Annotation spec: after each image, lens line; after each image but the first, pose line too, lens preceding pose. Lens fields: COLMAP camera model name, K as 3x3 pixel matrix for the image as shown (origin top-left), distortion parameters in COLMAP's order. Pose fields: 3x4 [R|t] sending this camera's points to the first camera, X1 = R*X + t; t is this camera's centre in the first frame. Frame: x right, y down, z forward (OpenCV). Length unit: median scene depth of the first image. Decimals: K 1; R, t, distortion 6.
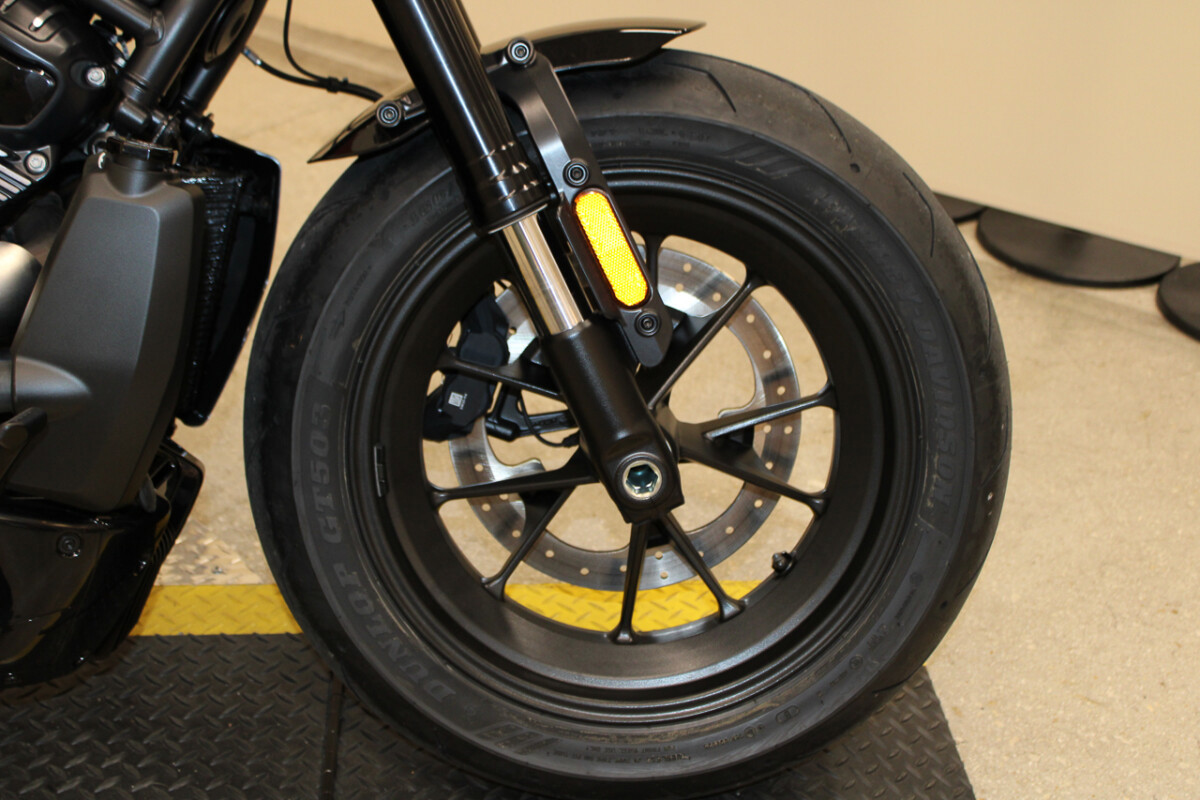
lens RADIAL K [[1601.4, 0, 596.8], [0, 1601.4, 402.0], [0, 0, 1]] dist [-0.018874, 0.000000]
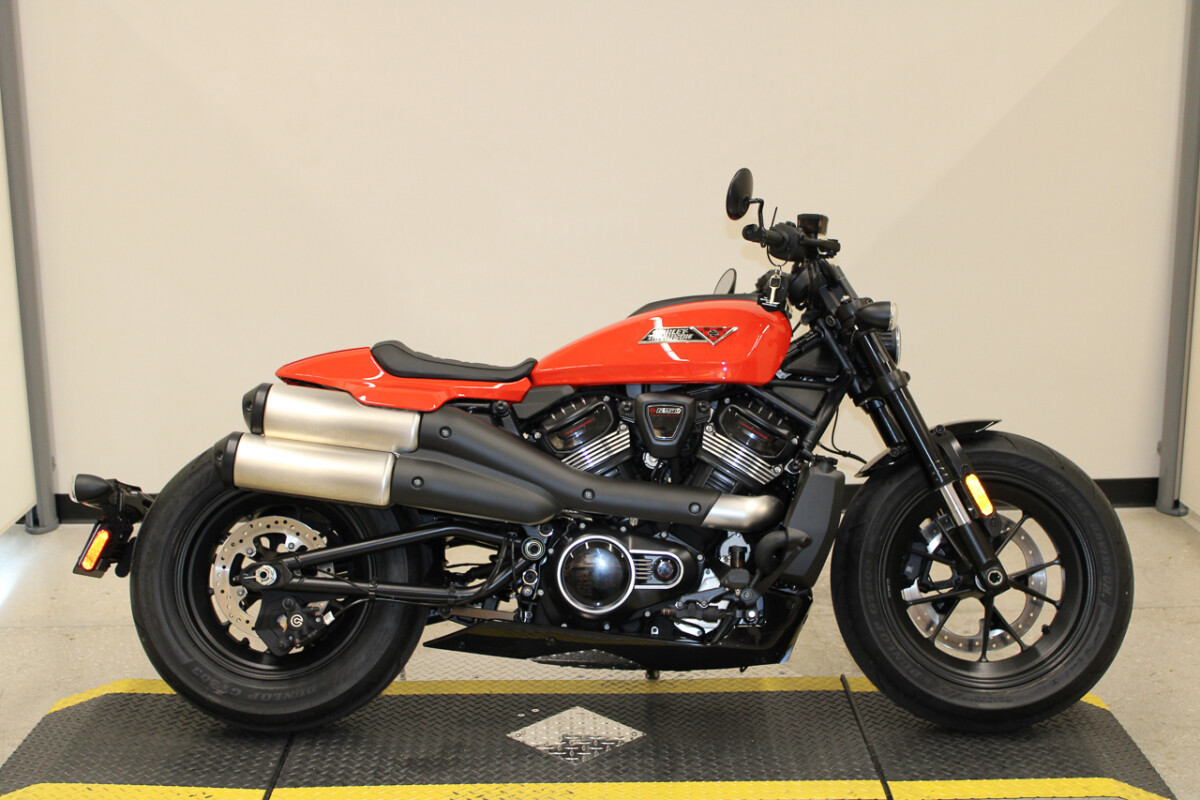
lens RADIAL K [[1601.4, 0, 596.9], [0, 1601.4, 398.0], [0, 0, 1]] dist [-0.018874, 0.000000]
pose [[0.995580, -0.033820, -0.087615, -0.372796], [0.004978, 0.950601, -0.310374, 0.561178], [0.093784, 0.308566, 0.946568, -1.634314]]
